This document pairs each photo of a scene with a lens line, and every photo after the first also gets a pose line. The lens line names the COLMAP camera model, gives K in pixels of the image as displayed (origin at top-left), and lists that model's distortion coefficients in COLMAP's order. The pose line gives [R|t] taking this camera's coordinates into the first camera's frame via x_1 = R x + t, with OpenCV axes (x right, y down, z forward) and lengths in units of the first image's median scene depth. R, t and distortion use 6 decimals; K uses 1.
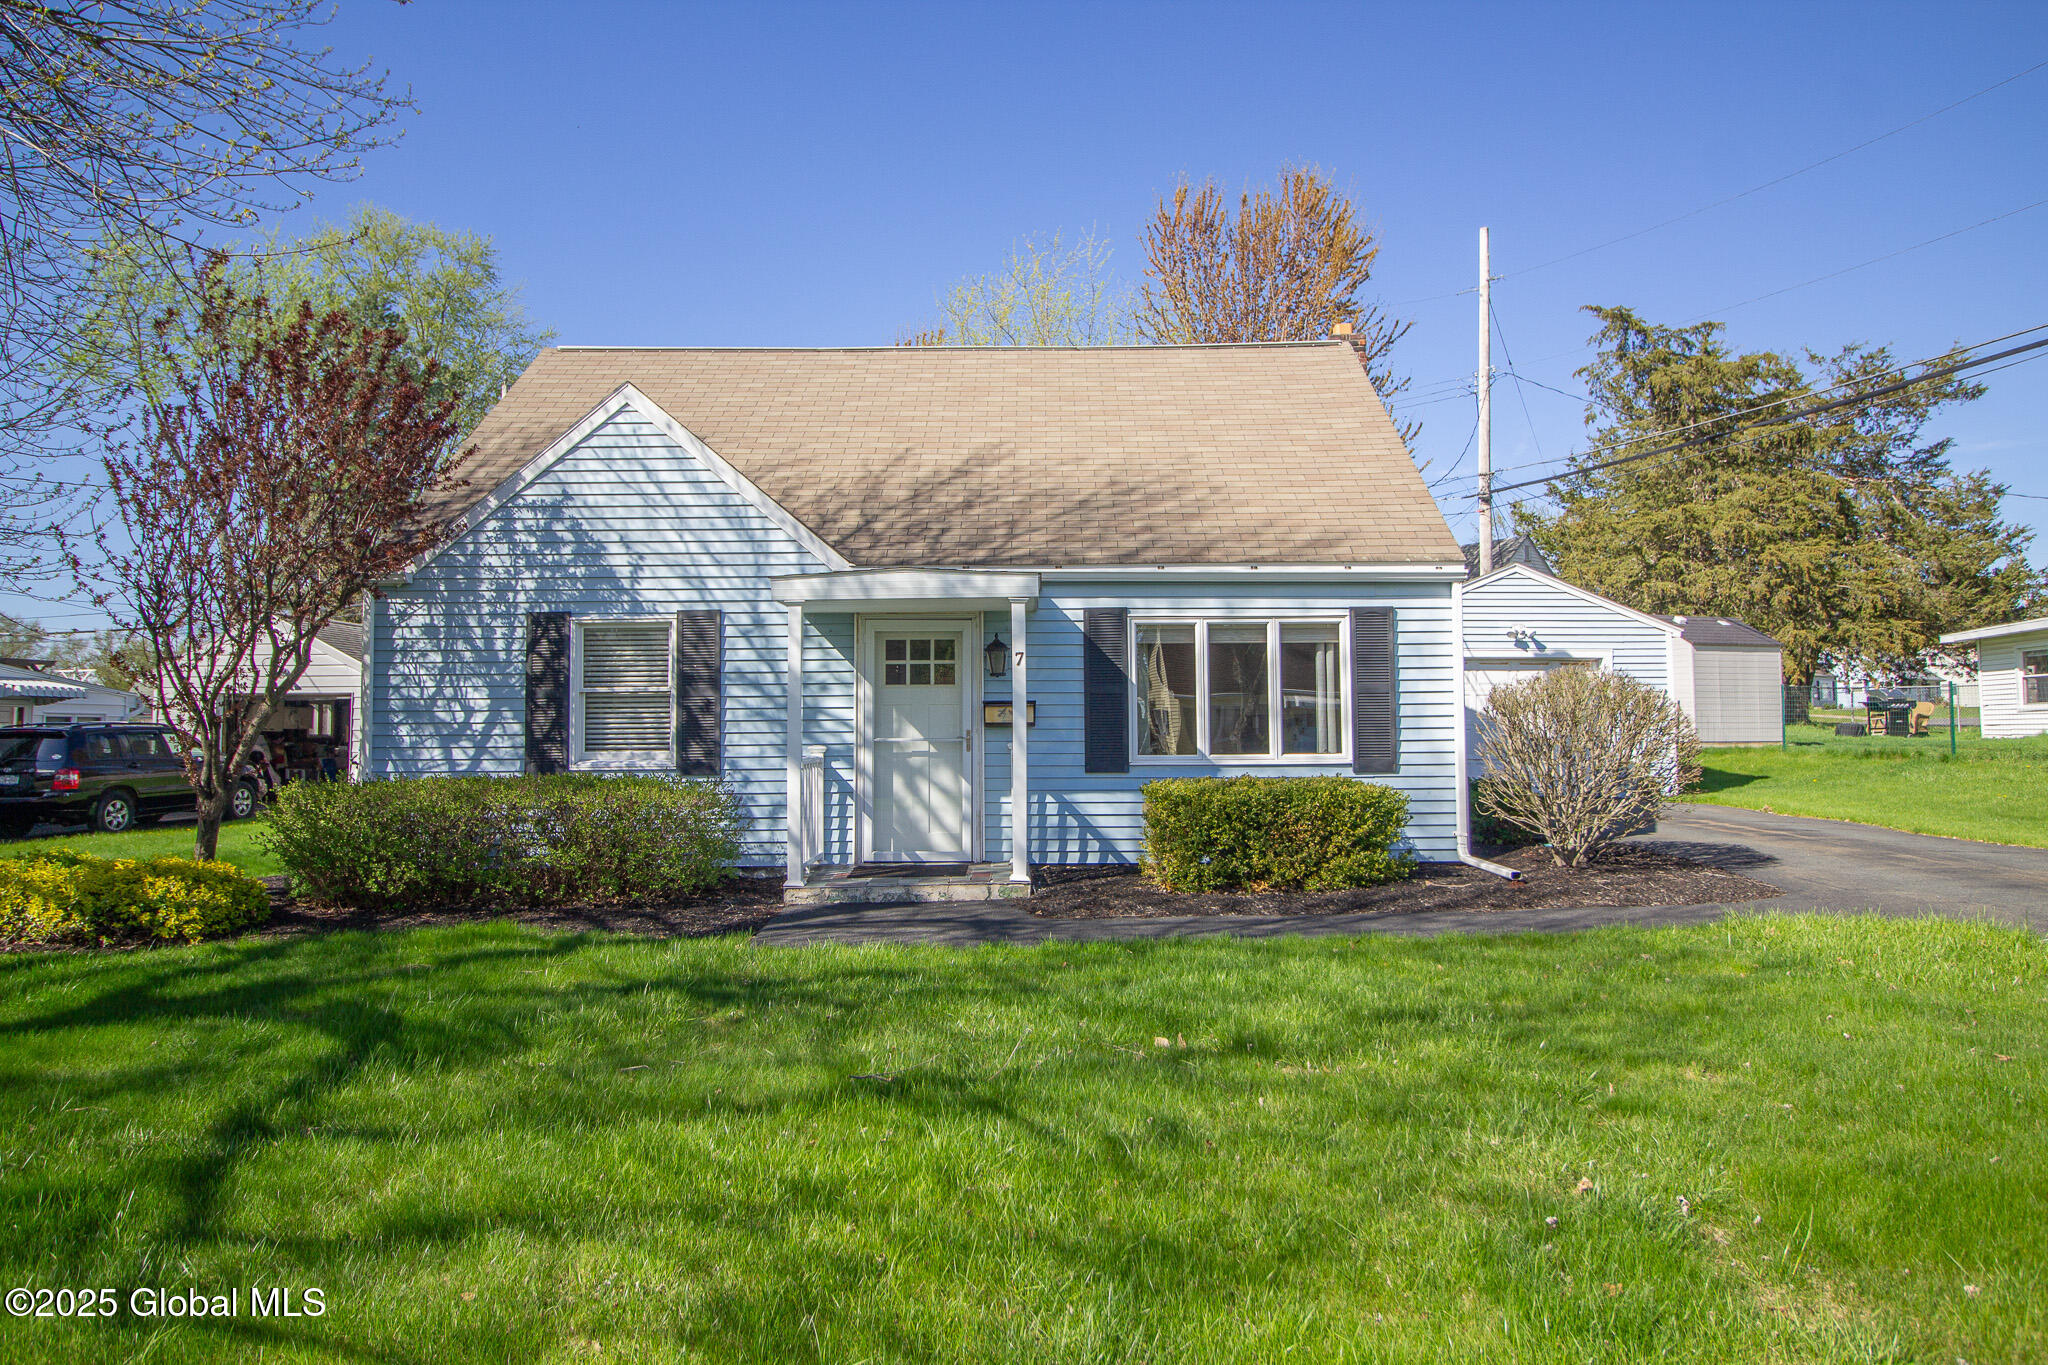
lens RADIAL K [[1363.3, 0, 1024.0], [0, 1363.3, 682.5], [0, 0, 1]] dist [0.000581, 0.000756]
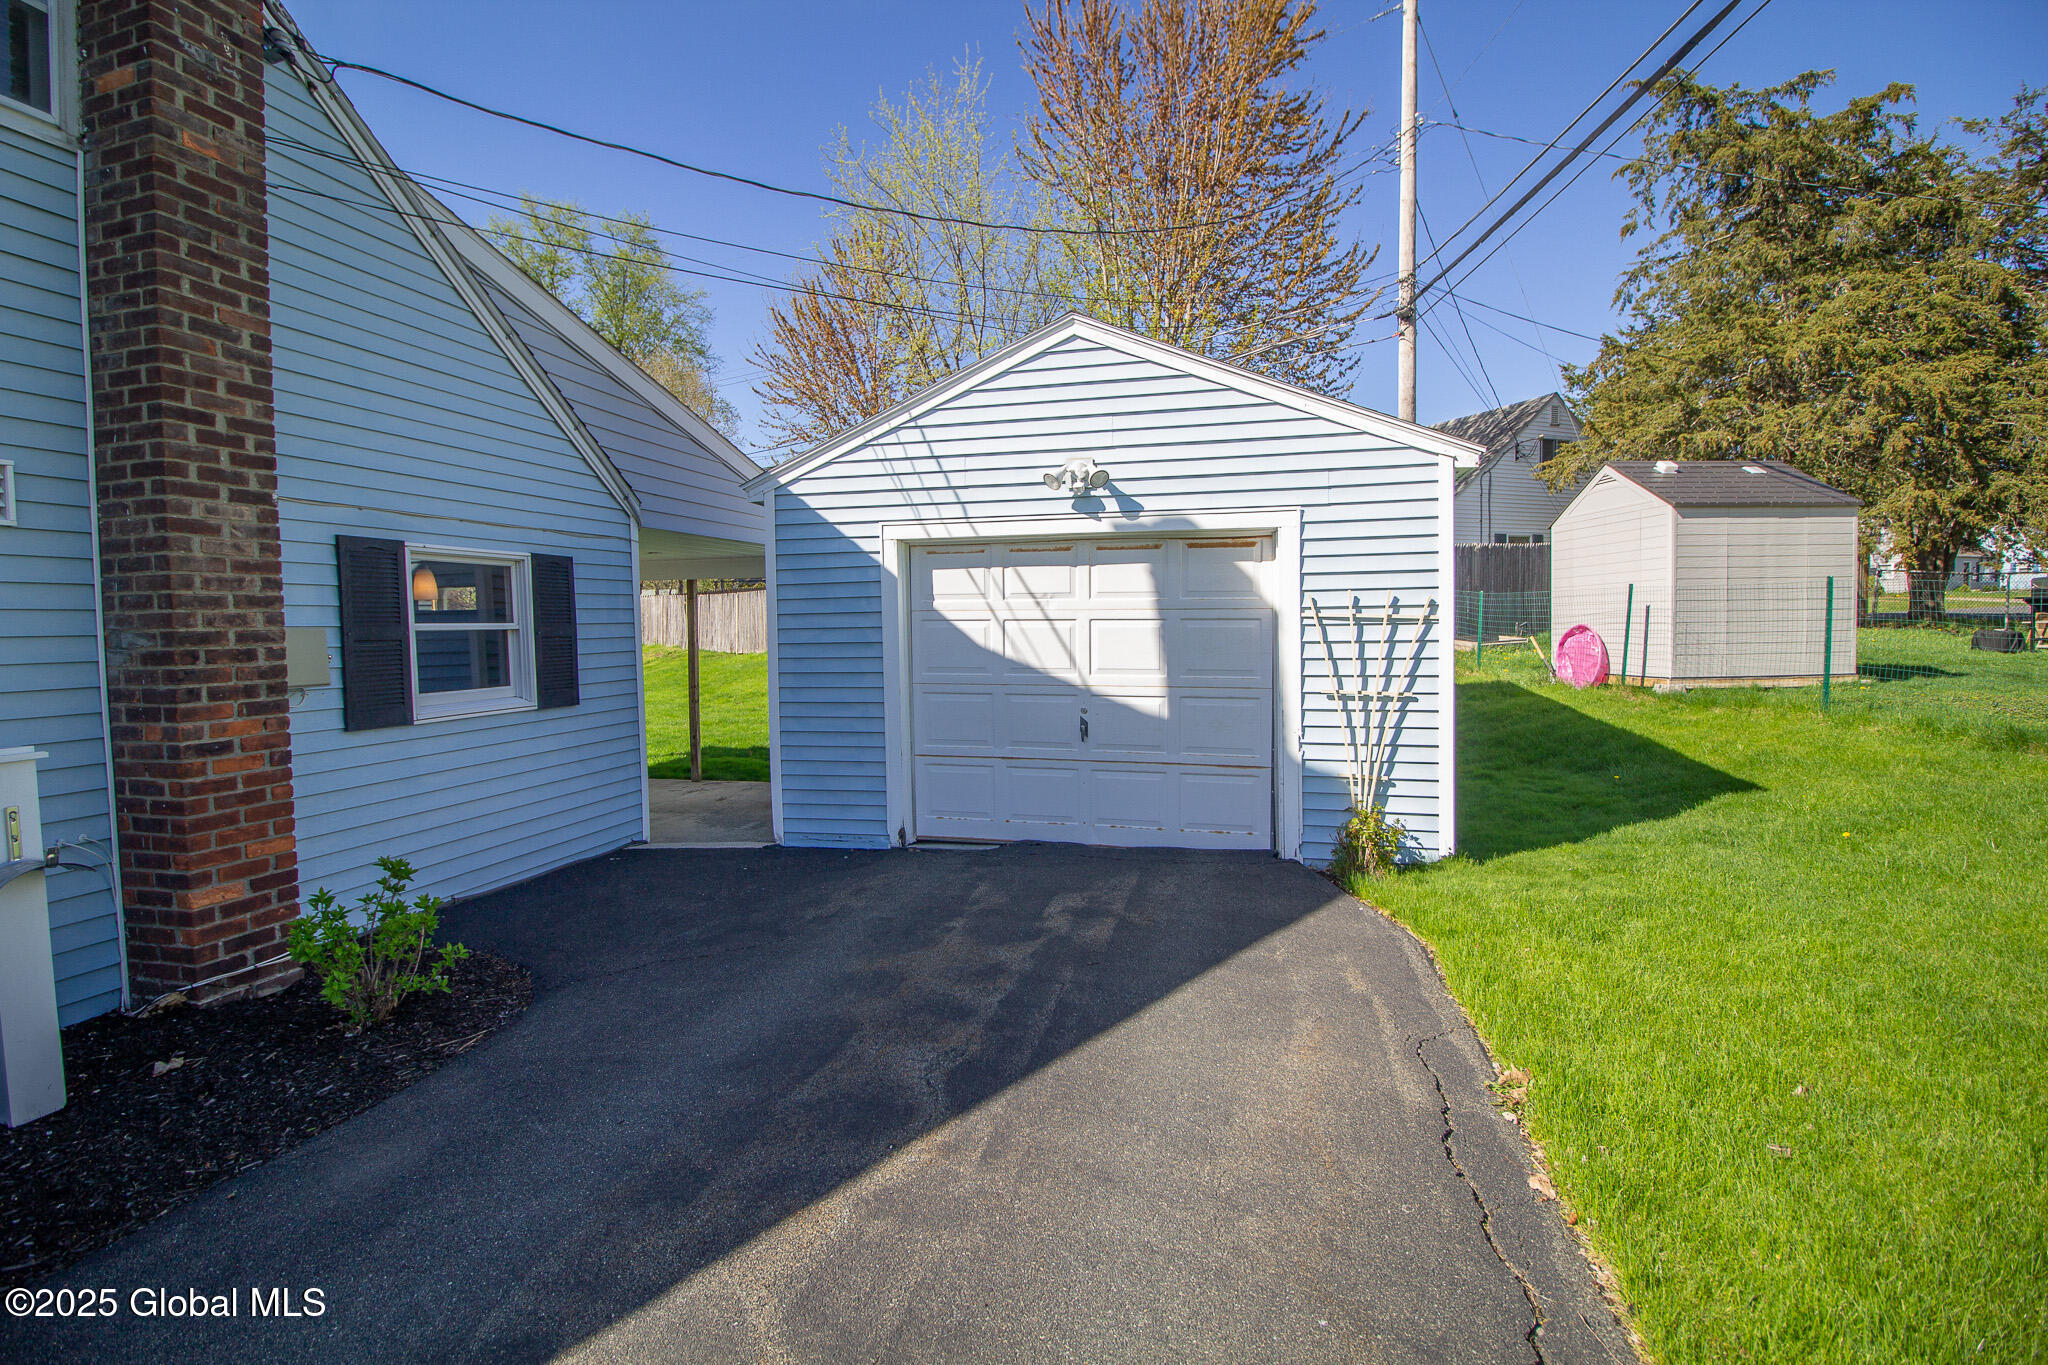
lens RADIAL K [[951.3, 0, 1024.0], [0, 951.3, 682.5], [0, 0, 1]] dist [-0.027941, -0.000399]
pose [[0.962655, 0.008349, -0.270603, 0.258645], [0.022054, 0.993784, 0.109117, -0.002860], [0.269832, -0.111010, 0.956487, 0.420462]]
